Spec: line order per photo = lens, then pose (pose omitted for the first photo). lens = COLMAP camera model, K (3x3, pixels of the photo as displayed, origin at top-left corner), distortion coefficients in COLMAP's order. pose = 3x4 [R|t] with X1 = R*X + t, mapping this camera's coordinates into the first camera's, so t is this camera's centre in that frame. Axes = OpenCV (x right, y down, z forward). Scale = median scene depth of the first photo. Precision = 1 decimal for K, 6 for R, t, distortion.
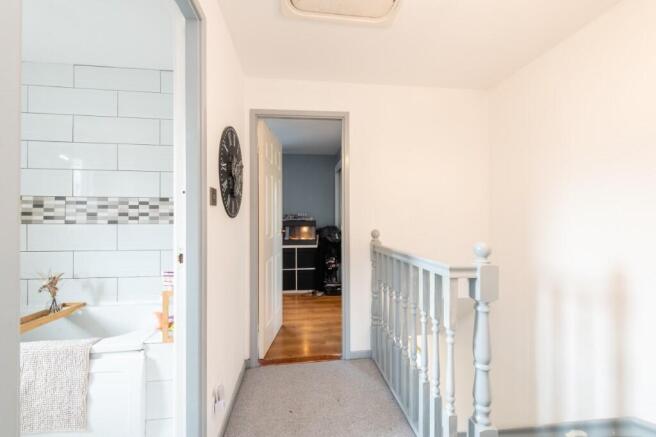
lens RADIAL K [[255.3, 0, 328.0], [0, 255.3, 218.9], [0, 0, 1]] dist [0.001101, -0.002562]
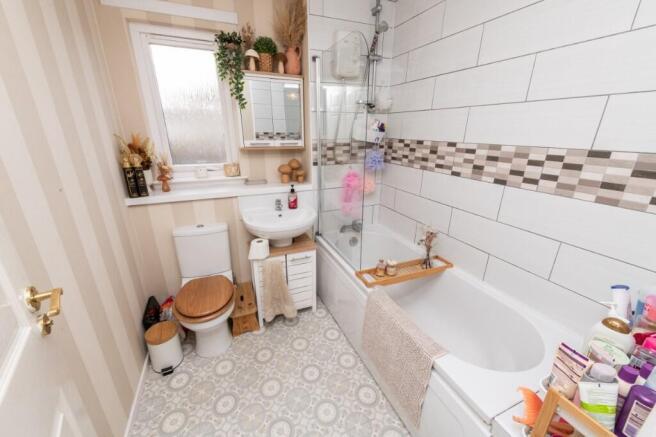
lens RADIAL K [[255.3, 0, 326.0], [0, 255.3, 219.4], [0, 0, 1]] dist [0.001101, -0.002562]
pose [[0.266247, 0.318045, -0.909923, -0.291881], [-0.000038, 0.944000, 0.329945, -0.124907], [0.963905, -0.087813, 0.251349, 0.344202]]
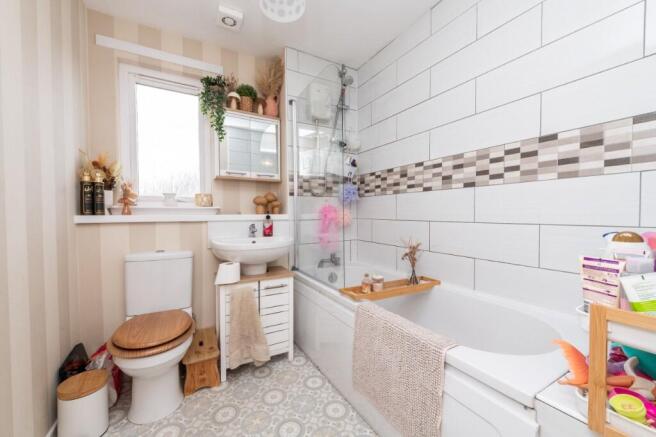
lens RADIAL K [[255.3, 0, 326.1], [0, 255.3, 218.6], [0, 0, 1]] dist [0.001101, -0.002562]
pose [[0.374954, 0.016806, -0.926891, -0.299622], [0.008500, 0.999731, 0.021566, 0.094516], [0.927005, -0.015965, 0.374710, 0.320324]]
